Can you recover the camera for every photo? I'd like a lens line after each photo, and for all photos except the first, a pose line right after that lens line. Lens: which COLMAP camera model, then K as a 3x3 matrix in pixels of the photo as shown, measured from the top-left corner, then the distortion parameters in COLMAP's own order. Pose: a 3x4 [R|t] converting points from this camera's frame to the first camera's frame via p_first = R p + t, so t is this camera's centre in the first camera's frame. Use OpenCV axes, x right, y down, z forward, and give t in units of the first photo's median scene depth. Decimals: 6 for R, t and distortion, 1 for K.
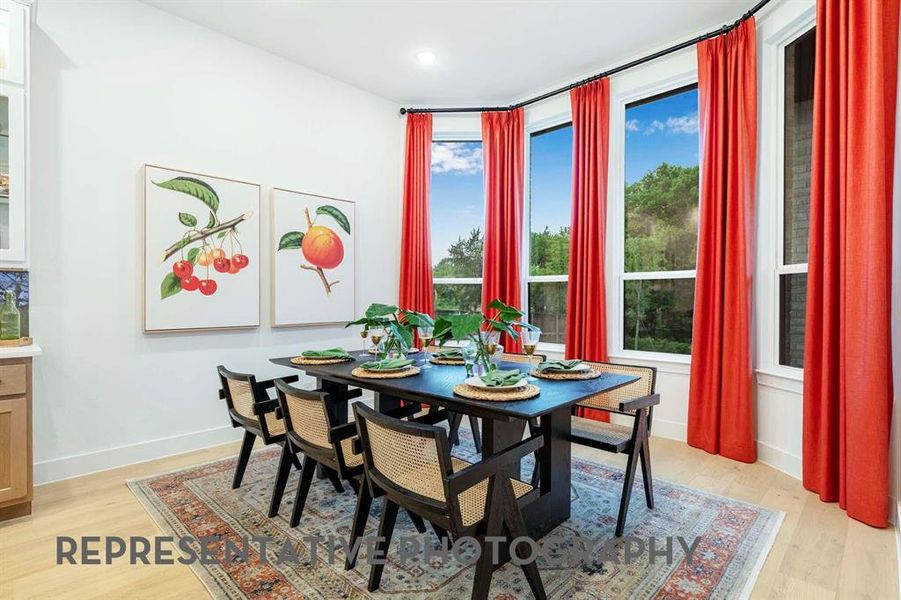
lens RADIAL K [[417.9, 0, 457.3], [0, 417.9, 298.4], [0, 0, 1]] dist [0.001447, 0.000088]
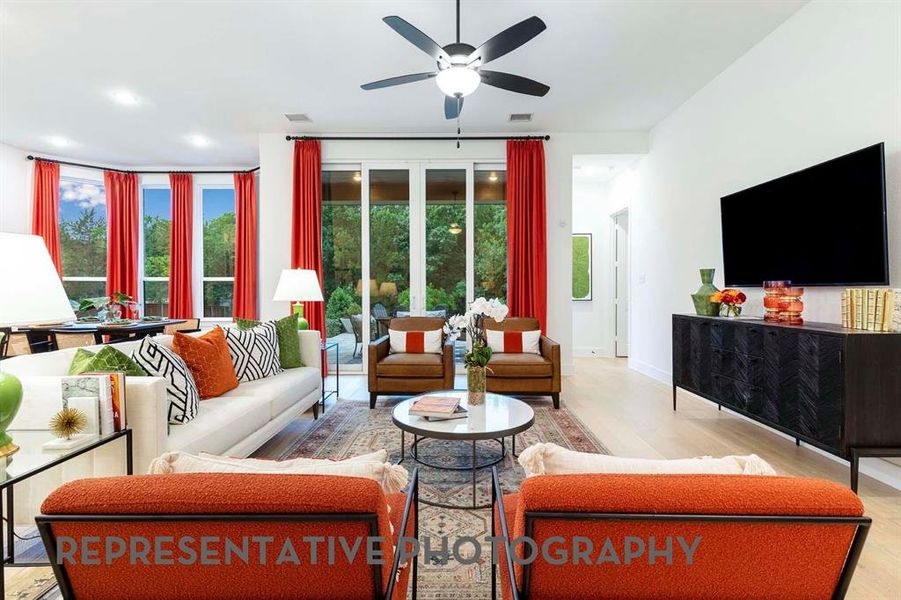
lens RADIAL K [[417.9, 0, 457.3], [0, 417.9, 298.4], [0, 0, 1]] dist [0.001447, 0.000088]
pose [[0.719341, -0.016664, 0.694458, -0.090925], [0.003414, 0.999785, 0.020454, 0.000563], [-0.694649, -0.012342, 0.719243, -1.110656]]
